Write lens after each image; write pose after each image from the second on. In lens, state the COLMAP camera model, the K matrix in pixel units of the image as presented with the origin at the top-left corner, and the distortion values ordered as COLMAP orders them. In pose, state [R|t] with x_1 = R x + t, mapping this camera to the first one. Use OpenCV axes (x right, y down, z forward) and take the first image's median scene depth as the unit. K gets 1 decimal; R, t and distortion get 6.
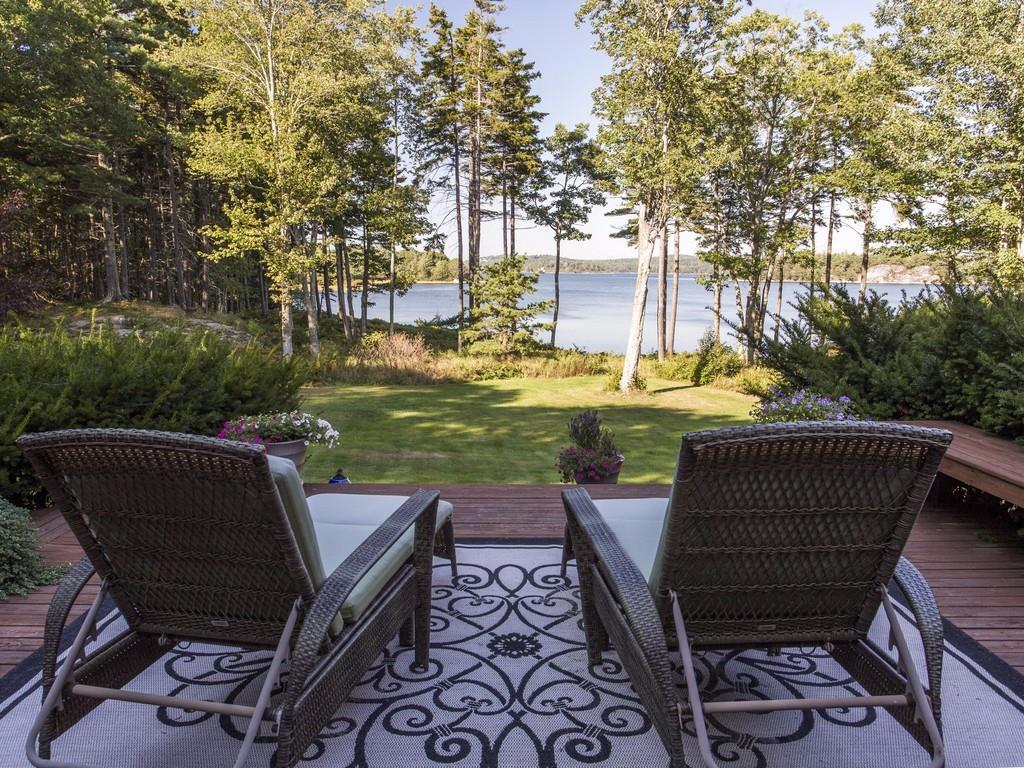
lens RADIAL K [[701.8, 0, 511.8], [0, 701.8, 385.9], [0, 0, 1]] dist [0.047271, 0.001830]
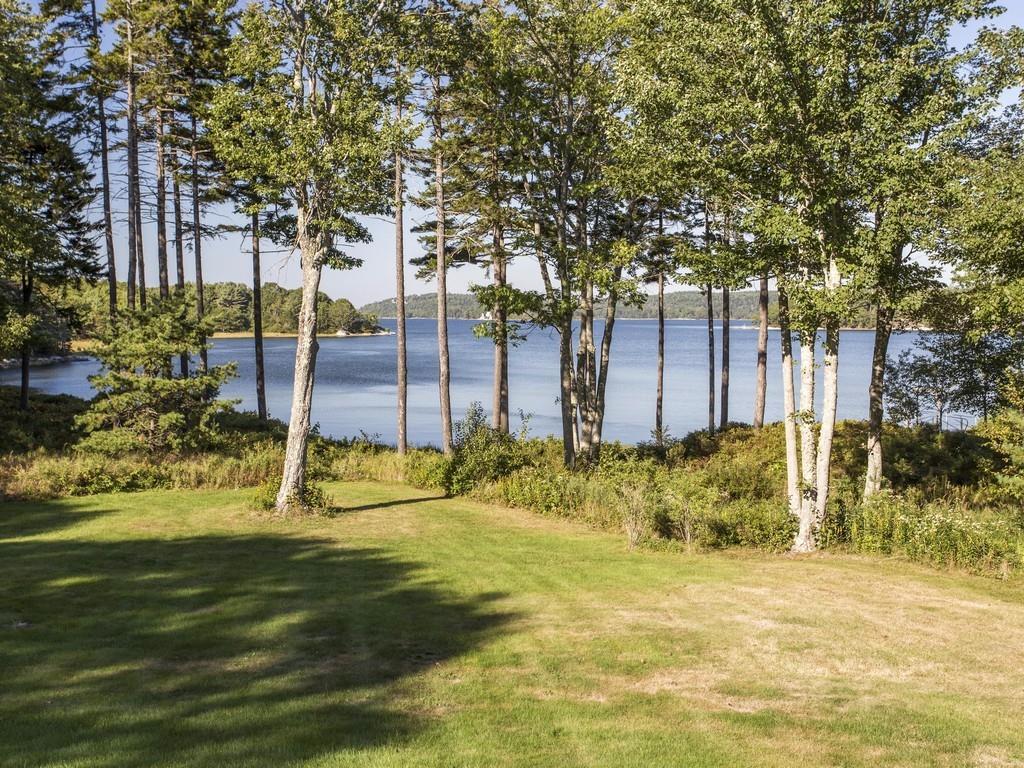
lens RADIAL K [[1059.3, 0, 510.6], [0, 1059.3, 384.4], [0, 0, 1]] dist [0.003109, 0.000000]
pose [[0.999614, -0.013566, 0.024227, 0.286970], [0.015890, 0.995012, -0.098480, -0.006393], [-0.022770, 0.098827, 0.994844, 0.064267]]
